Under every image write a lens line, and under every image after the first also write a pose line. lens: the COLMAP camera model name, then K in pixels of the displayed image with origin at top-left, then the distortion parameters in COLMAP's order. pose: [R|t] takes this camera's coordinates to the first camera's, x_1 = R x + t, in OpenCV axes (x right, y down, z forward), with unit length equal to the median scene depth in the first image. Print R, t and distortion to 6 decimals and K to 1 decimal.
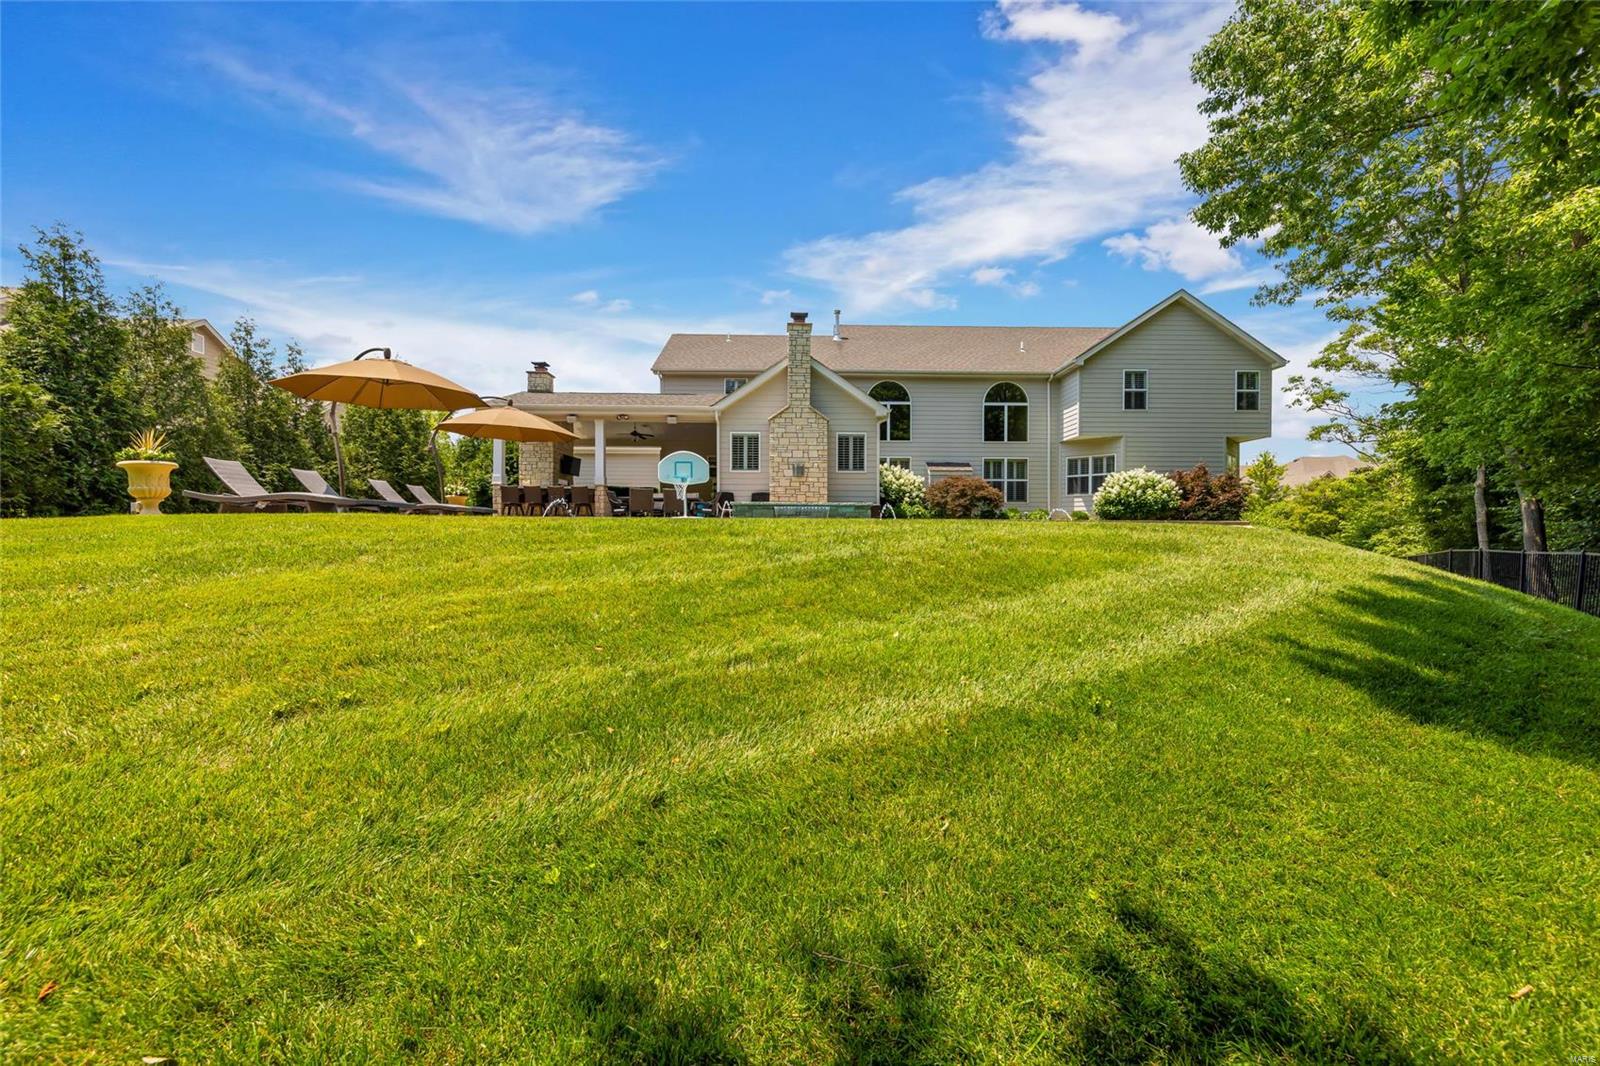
lens RADIAL K [[624.0, 0, 800.6], [0, 624.0, 536.6], [0, 0, 1]] dist [-0.000074, 0.000231]
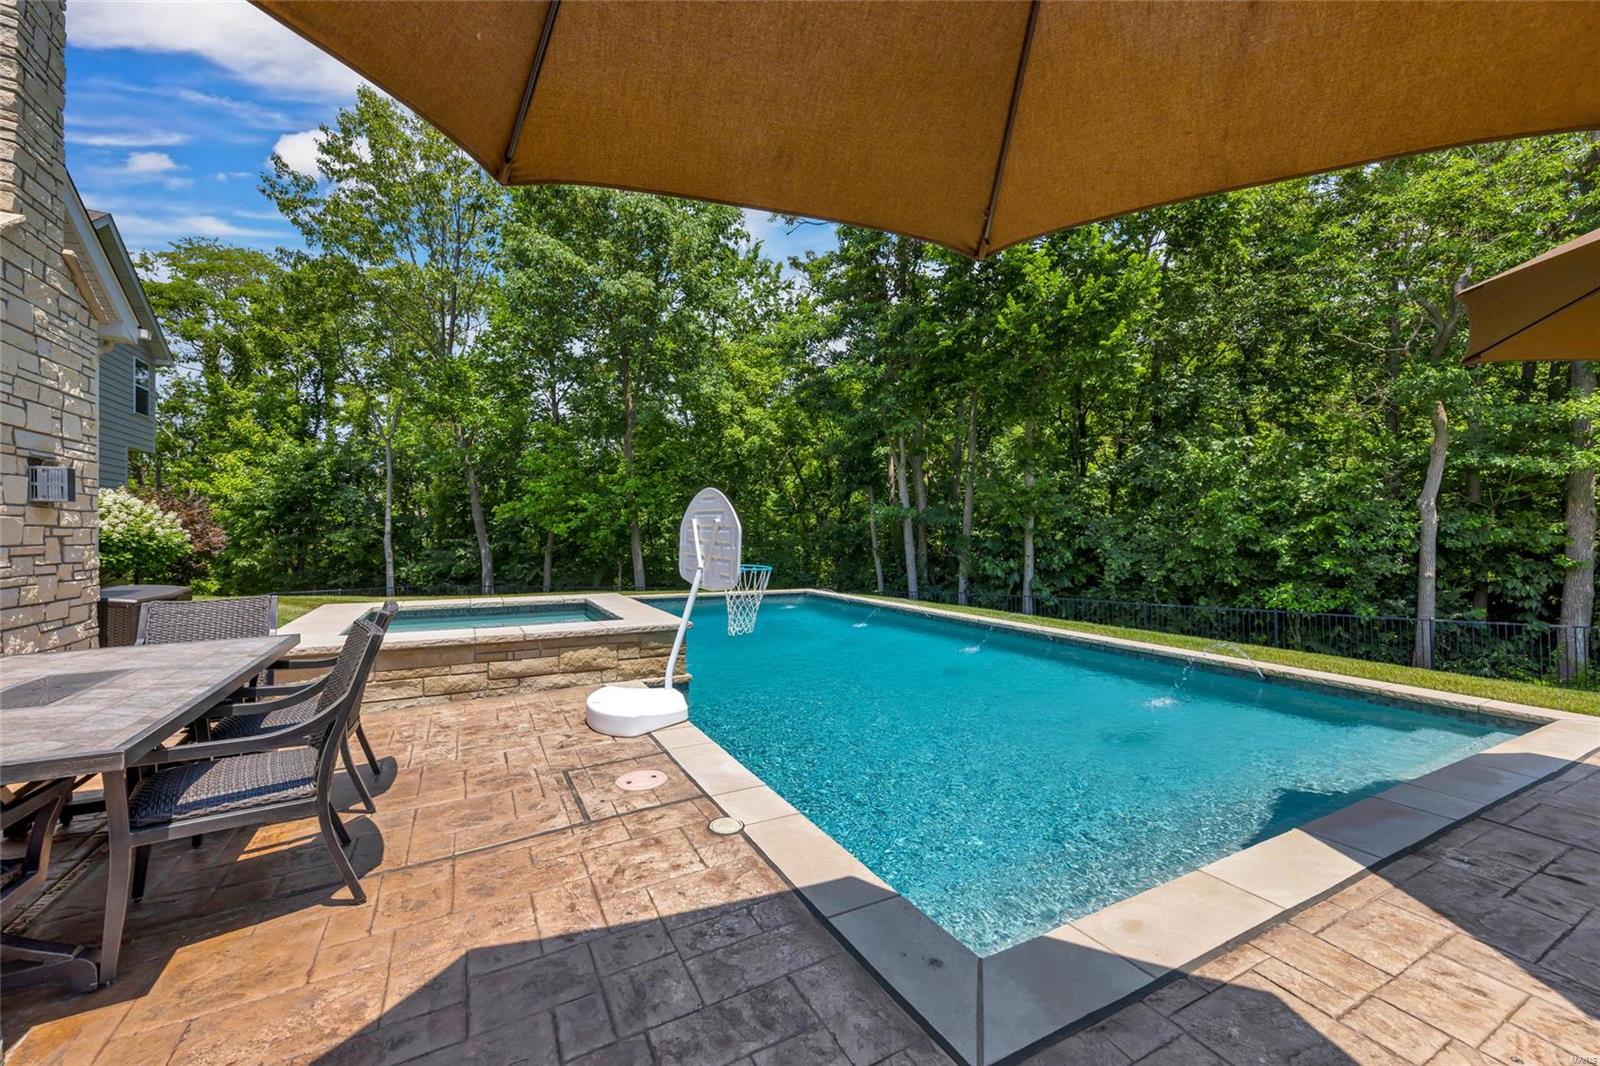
lens RADIAL K [[624.0, 0, 800.6], [0, 624.0, 536.6], [0, 0, 1]] dist [-0.000074, 0.000231]
pose [[-0.458013, -0.011412, 0.888872, -0.324169], [-0.001340, 0.999925, 0.012148, -0.074524], [-0.888945, 0.004373, -0.457994, 0.716453]]
